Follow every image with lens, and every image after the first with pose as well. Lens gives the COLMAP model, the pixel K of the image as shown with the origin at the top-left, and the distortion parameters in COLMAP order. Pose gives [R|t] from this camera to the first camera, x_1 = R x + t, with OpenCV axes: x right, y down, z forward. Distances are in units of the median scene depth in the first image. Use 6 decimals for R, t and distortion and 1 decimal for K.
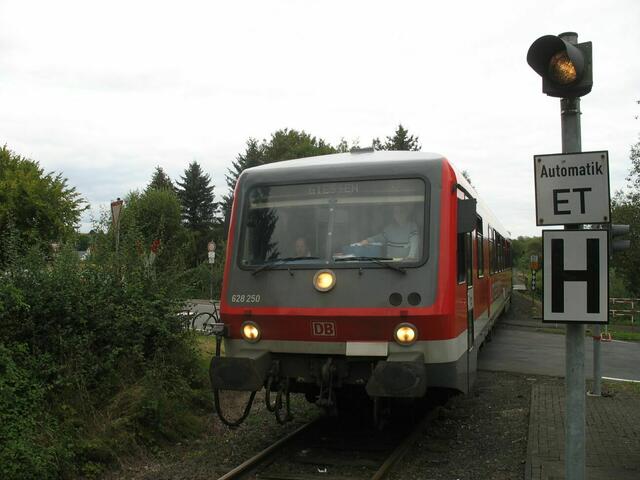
lens RADIAL K [[649.2, 0, 320.0], [0, 649.2, 240.0], [0, 0, 1]] dist [-0.157384, 0.002904]
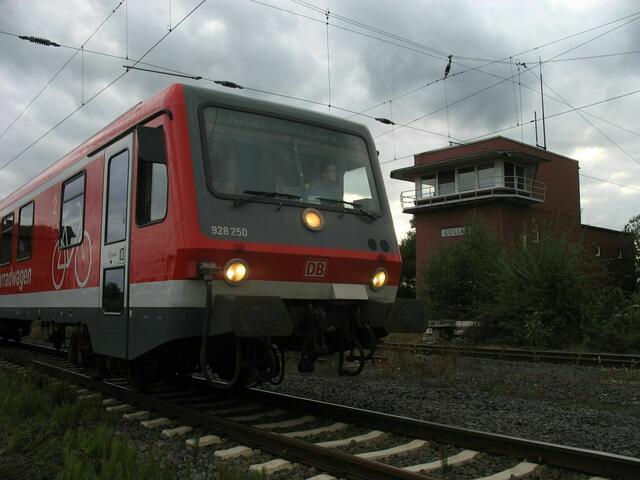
lens RADIAL K [[649.2, 0, 320.0], [0, 649.2, 240.0], [0, 0, 1]] dist [-0.157384, 0.002904]
pose [[0.574830, 0.113853, 0.810313, -0.740790], [-0.047805, 0.993254, -0.105645, 0.190286], [-0.816875, 0.021991, 0.576395, 0.457092]]
